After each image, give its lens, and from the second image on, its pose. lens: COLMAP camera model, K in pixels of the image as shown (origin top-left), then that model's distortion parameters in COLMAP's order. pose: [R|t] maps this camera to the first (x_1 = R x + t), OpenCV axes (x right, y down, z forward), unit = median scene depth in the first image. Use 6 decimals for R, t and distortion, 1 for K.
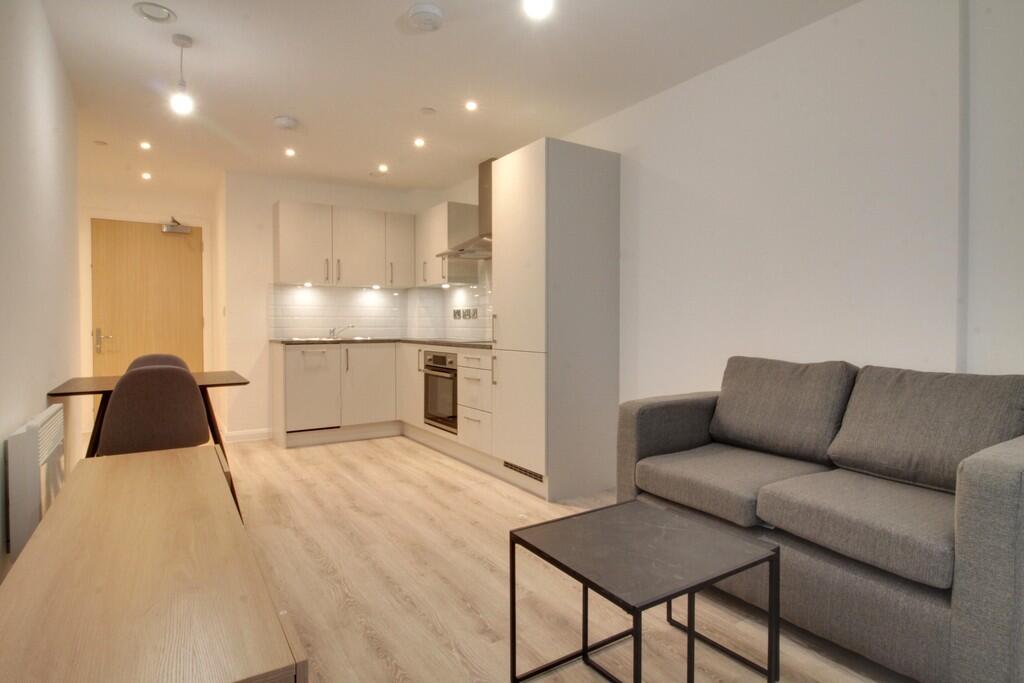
lens RADIAL K [[546.7, 0, 512.0], [0, 546.7, 334.1], [0, 0, 1]] dist [0.001226, -0.011806]
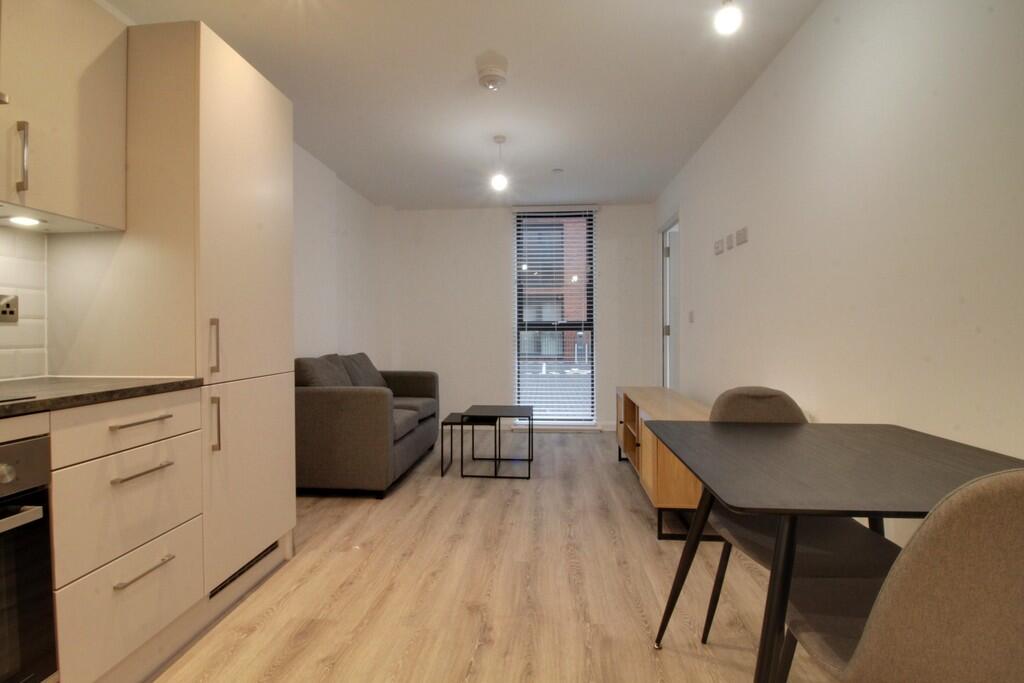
lens RADIAL K [[473.9, 0, 512.0], [0, 473.9, 332.5], [0, 0, 1]] dist [-0.011413, -0.003322]
pose [[-0.794932, 0.003895, 0.606686, -0.576403], [0.017185, 0.999723, 0.016098, -0.026419], [-0.606455, 0.023223, -0.794779, 1.274287]]
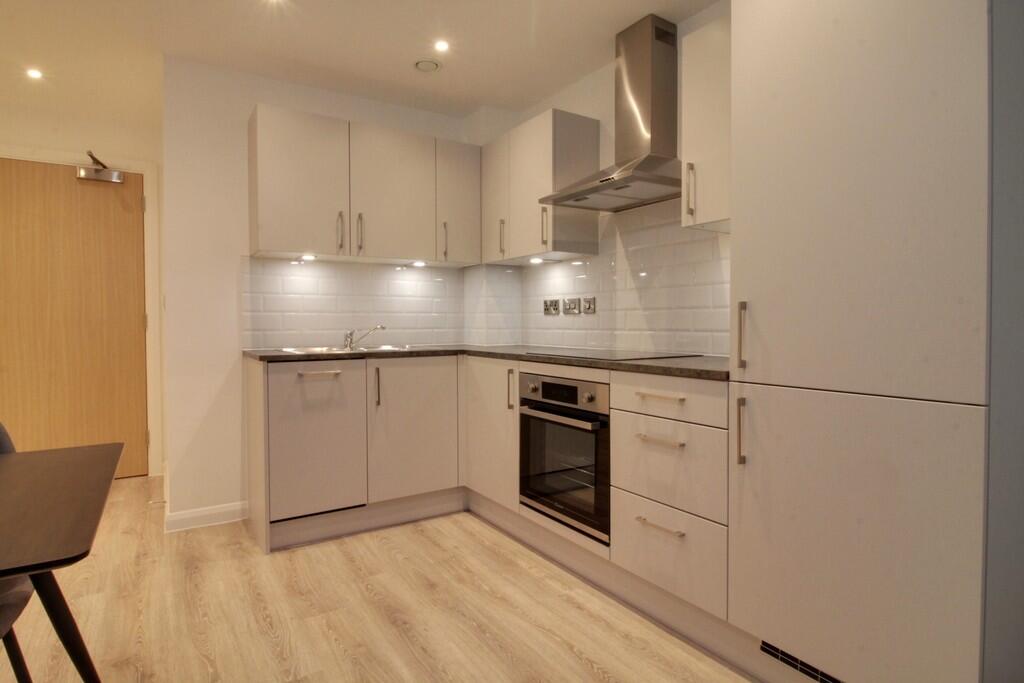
lens RADIAL K [[546.7, 0, 512.2], [0, 546.7, 333.8], [0, 0, 1]] dist [0.001226, -0.011806]
pose [[0.999997, -0.002469, 0.000696, -0.229493], [0.002468, 0.999996, 0.001538, -0.012560], [-0.000700, -0.001536, 0.999999, 0.611288]]
